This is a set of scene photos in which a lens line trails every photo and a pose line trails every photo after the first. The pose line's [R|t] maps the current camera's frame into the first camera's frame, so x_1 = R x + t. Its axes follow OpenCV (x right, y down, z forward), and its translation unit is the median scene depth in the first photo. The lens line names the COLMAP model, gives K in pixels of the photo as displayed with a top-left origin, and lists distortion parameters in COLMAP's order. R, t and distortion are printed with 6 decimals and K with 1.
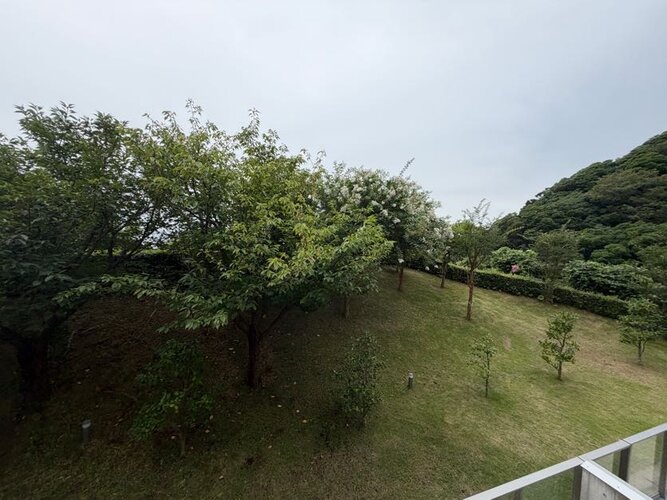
lens RADIAL K [[266.9, 0, 332.6], [0, 266.9, 248.7], [0, 0, 1]] dist [0.003880, 0.000459]
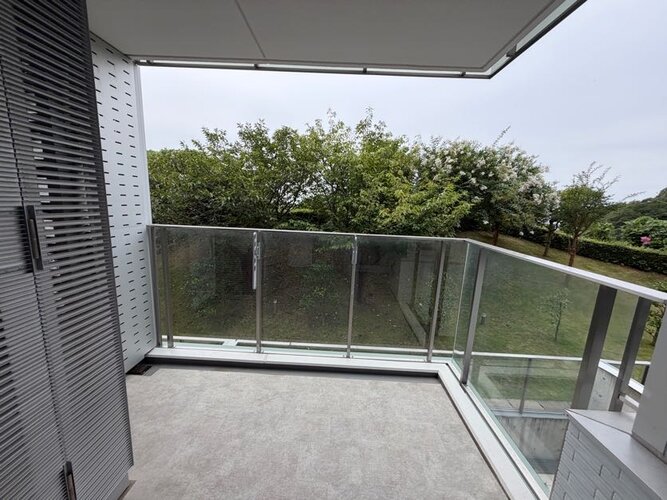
lens RADIAL K [[266.9, 0, 332.6], [0, 266.9, 248.7], [0, 0, 1]] dist [0.003880, 0.000459]
pose [[0.936847, 0.064887, -0.343667, 0.043571], [-0.024134, 0.992290, 0.121562, 0.037585], [0.348906, -0.105591, 0.931190, -0.361396]]
